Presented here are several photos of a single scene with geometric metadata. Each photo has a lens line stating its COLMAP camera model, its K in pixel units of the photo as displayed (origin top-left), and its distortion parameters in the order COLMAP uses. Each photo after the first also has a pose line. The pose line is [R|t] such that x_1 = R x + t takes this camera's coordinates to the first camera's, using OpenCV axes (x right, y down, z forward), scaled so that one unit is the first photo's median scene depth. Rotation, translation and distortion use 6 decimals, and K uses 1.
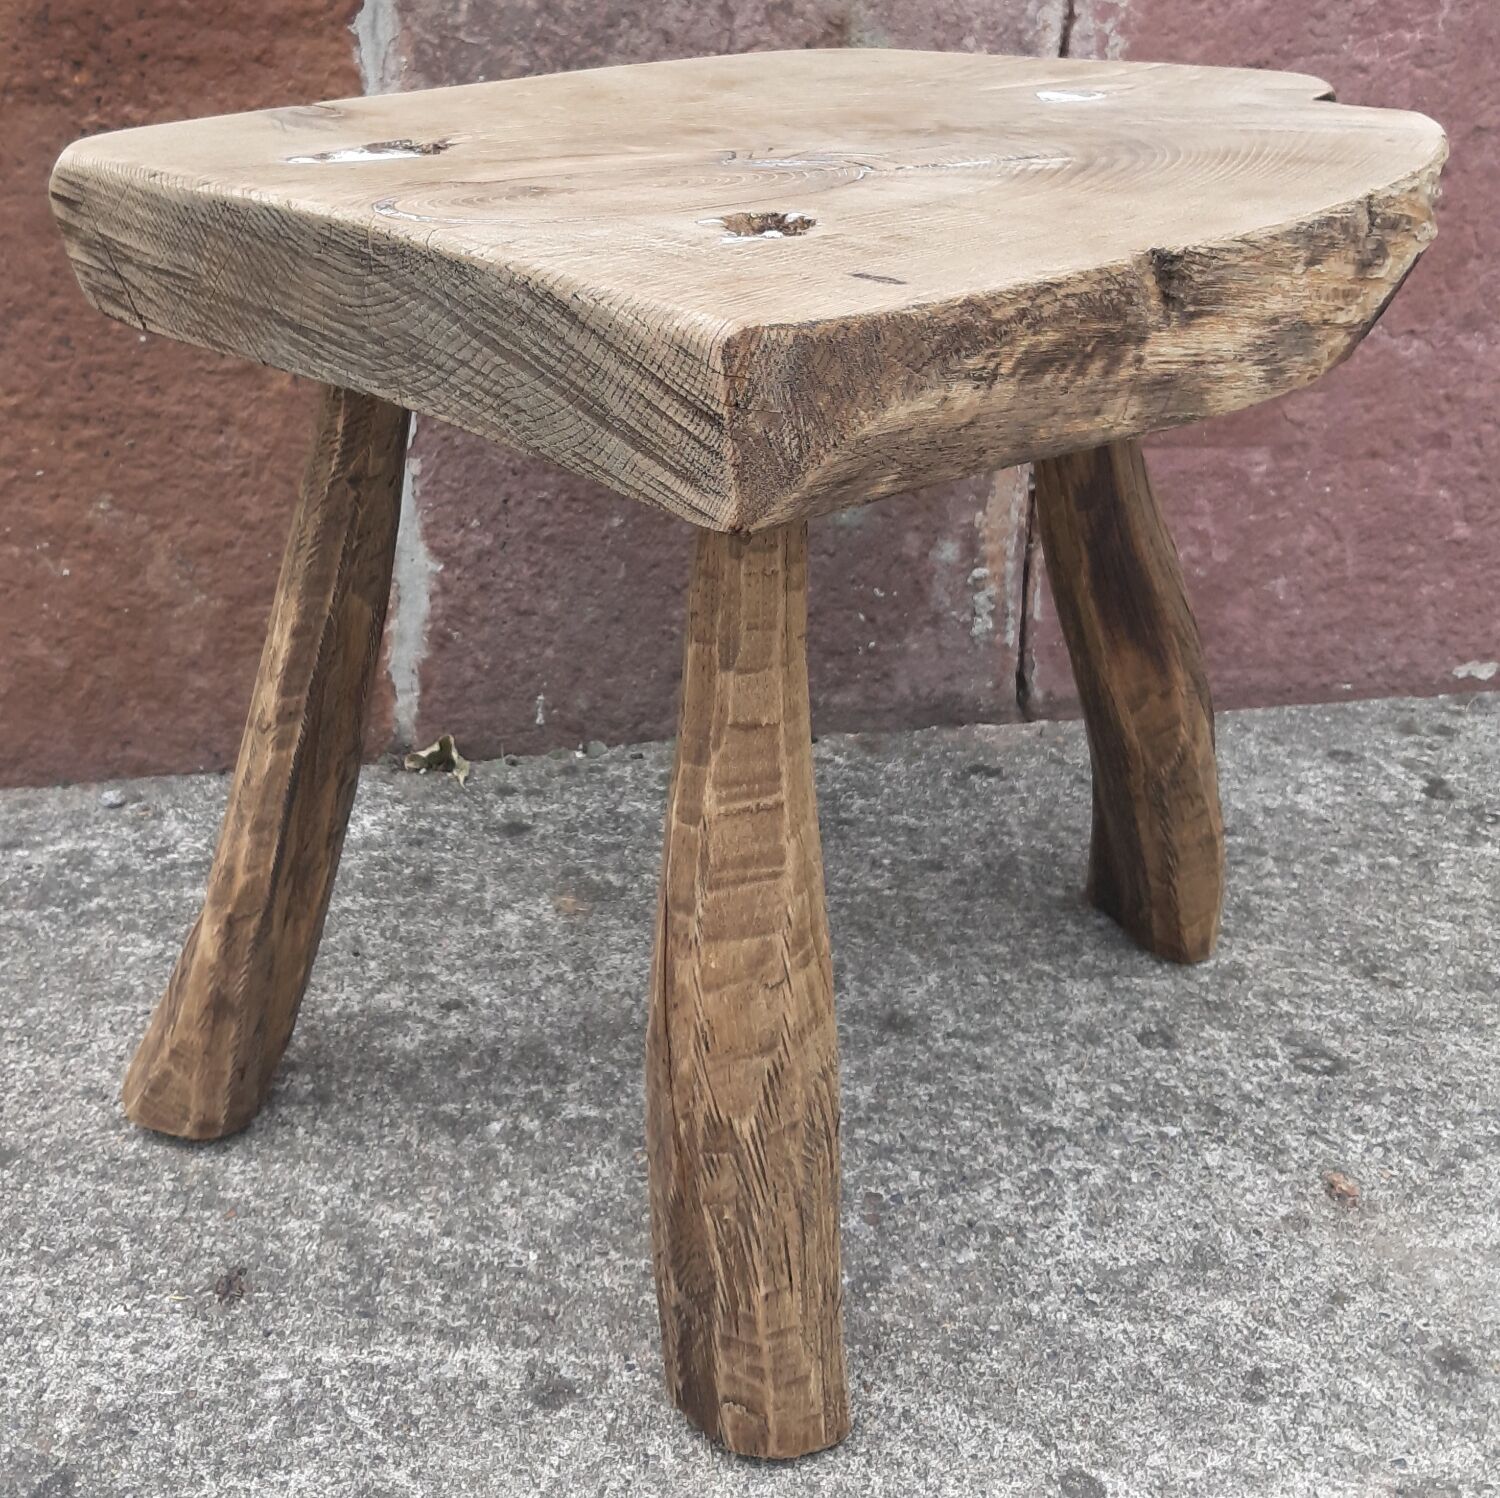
lens RADIAL K [[2371.7, 0, 640.1], [0, 2371.7, 463.6], [0, 0, 1]] dist [0.112286, -0.311549]
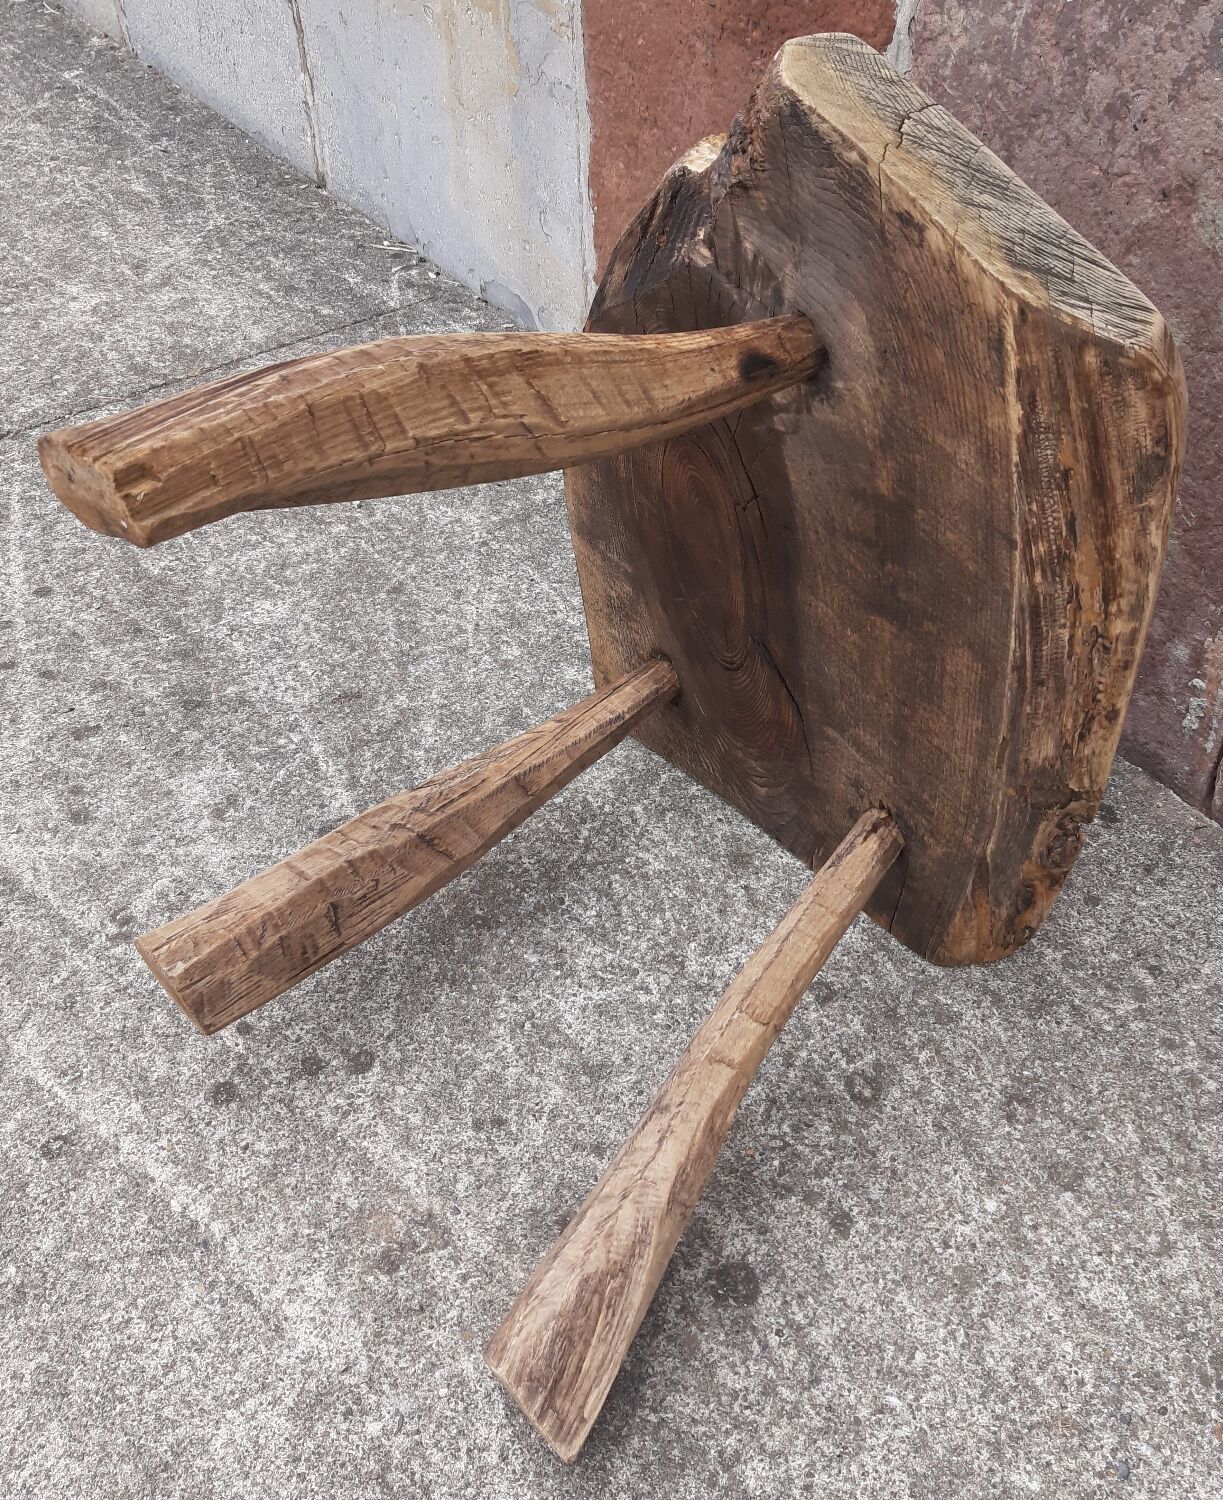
lens RADIAL K [[1559.4, 0, 611.0], [0, 1559.4, 671.2], [0, 0, 1]] dist [0.095050, -0.218934]
pose [[0.451380, 0.575332, -0.682092, 0.727301], [-0.308326, 0.817870, 0.485822, -0.333103], [0.837372, -0.008983, 0.546560, 0.453517]]
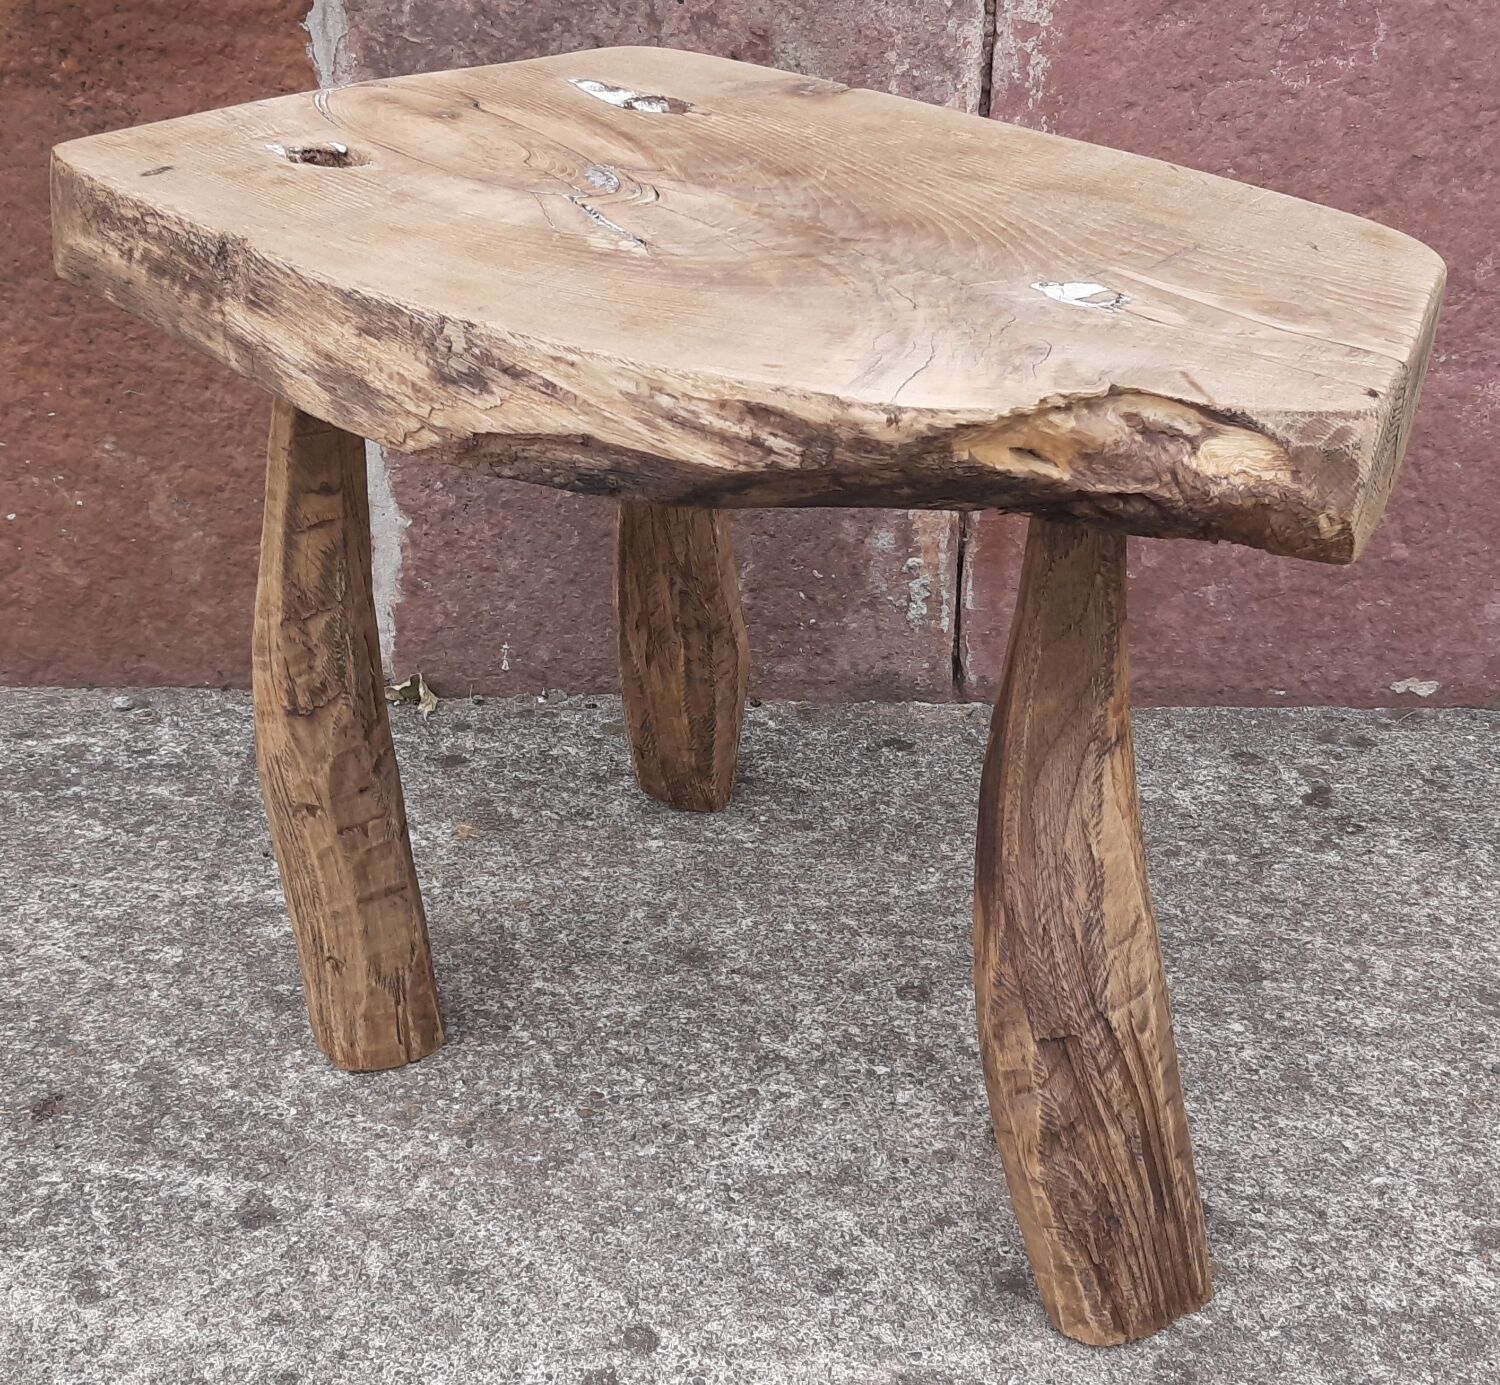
lens RADIAL K [[2460.1, 0, 732.5], [0, 2460.1, 721.2], [0, 0, 1]] dist [0.191605, -0.726228]
pose [[0.981686, 0.083732, -0.171117, 0.350770], [-0.058682, 0.987463, 0.146536, -0.055510], [0.181242, -0.133810, 0.974293, -0.142017]]
